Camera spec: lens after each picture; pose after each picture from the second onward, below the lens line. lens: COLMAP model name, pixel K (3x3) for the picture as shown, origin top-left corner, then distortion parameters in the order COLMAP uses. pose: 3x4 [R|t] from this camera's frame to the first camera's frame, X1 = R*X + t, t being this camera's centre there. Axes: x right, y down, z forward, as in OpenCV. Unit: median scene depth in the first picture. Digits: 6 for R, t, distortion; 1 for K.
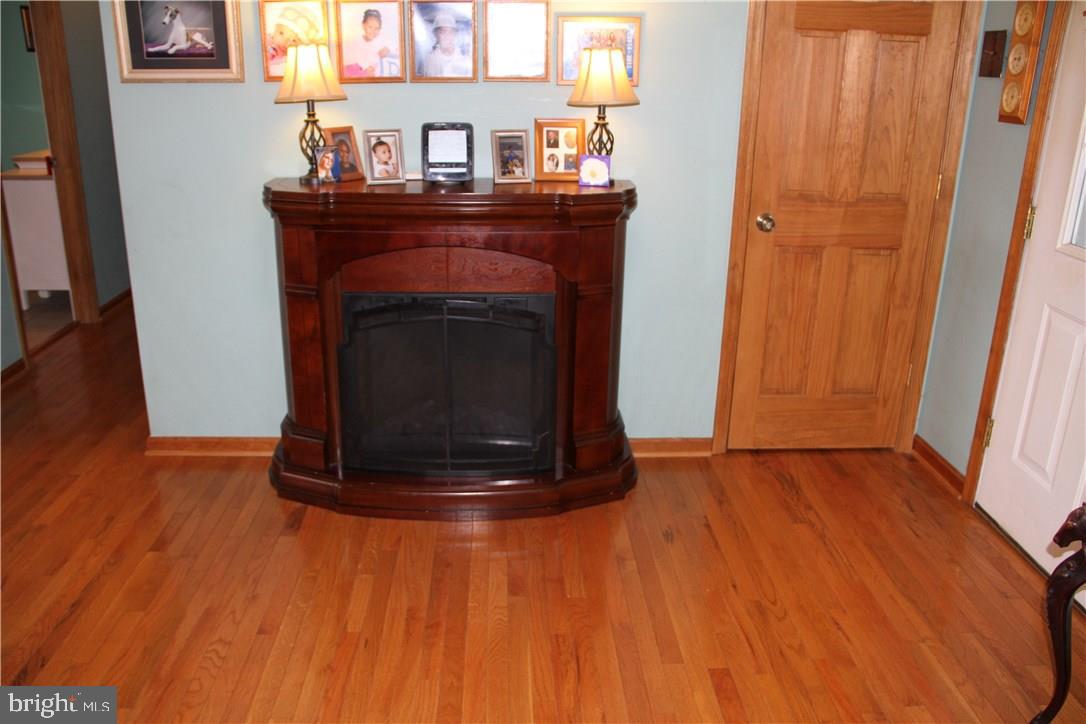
lens RADIAL K [[903.5, 0, 540.5], [0, 903.5, 374.8], [0, 0, 1]] dist [-0.179330, 0.140502]
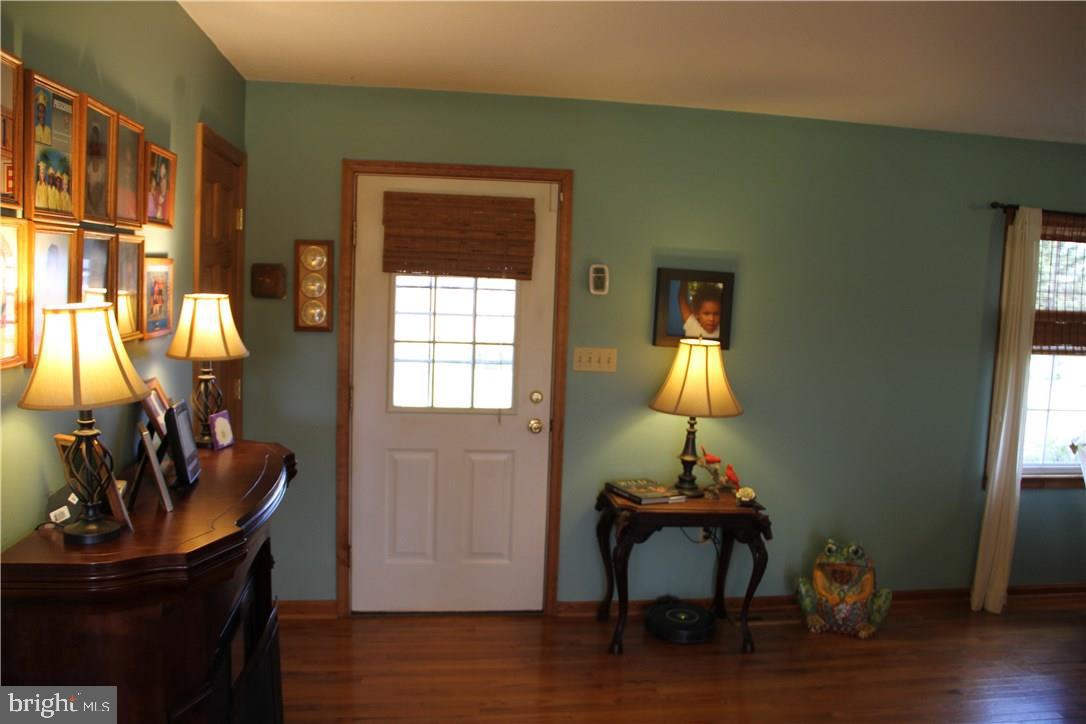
lens RADIAL K [[903.5, 0, 540.5], [0, 903.5, 374.8], [0, 0, 1]] dist [-0.179330, 0.140502]
pose [[-0.098243, -0.123729, 0.987441, -0.839151], [0.299869, 0.942442, 0.147926, -0.316858], [-0.948908, 0.310636, -0.055486, 0.731731]]
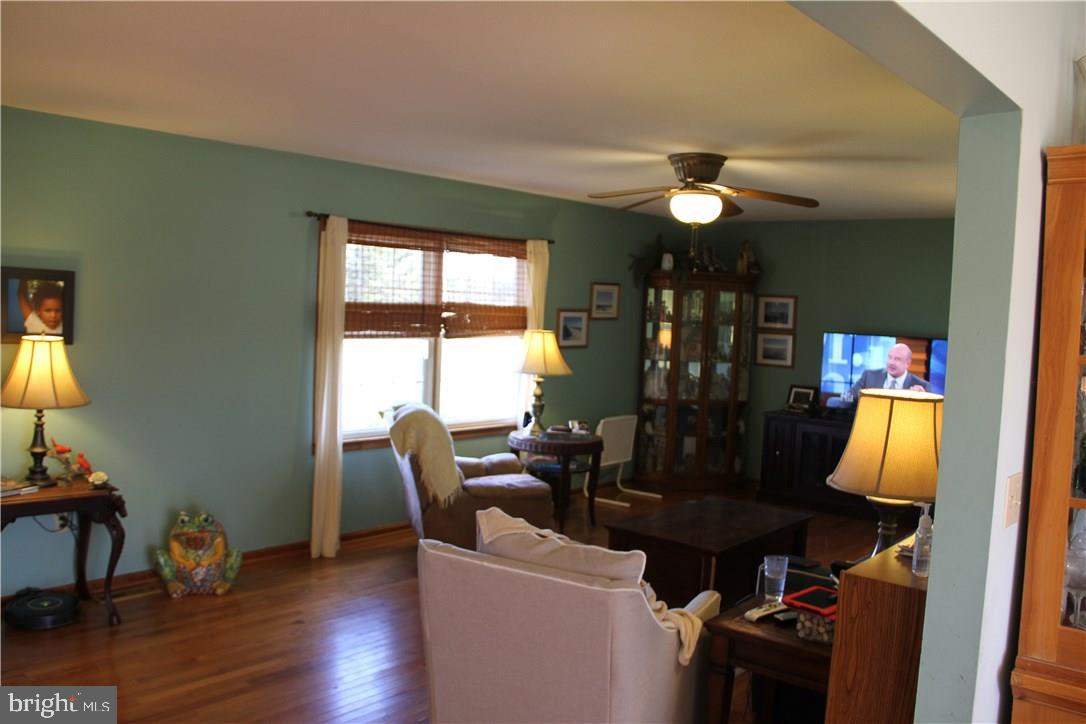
lens RADIAL K [[903.5, 0, 540.5], [0, 903.5, 374.8], [0, 0, 1]] dist [-0.179330, 0.140502]
pose [[-0.715773, -0.102063, 0.690835, -1.026448], [0.183042, 0.927255, 0.326641, -0.337781], [-0.673918, 0.360253, -0.645022, 0.783119]]
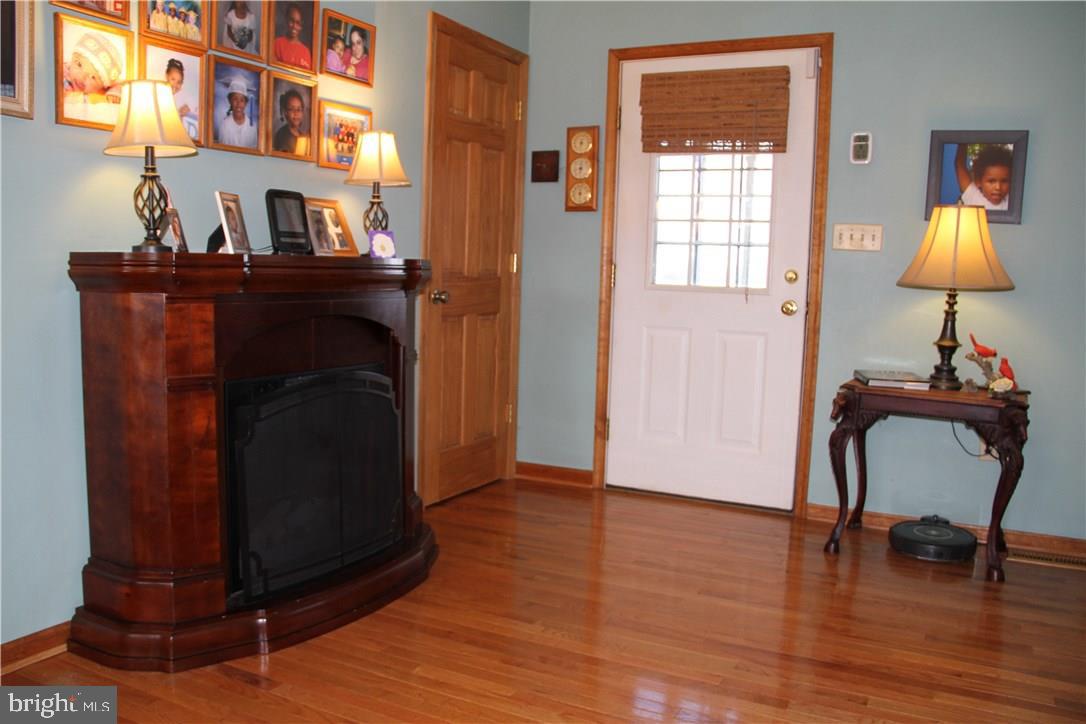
lens RADIAL K [[903.5, 0, 540.5], [0, 903.5, 374.8], [0, 0, 1]] dist [-0.179330, 0.140502]
pose [[0.498387, -0.102451, 0.860880, -0.776511], [0.273371, 0.960906, -0.043907, 0.017458], [-0.822726, 0.257223, 0.506910, 0.348296]]
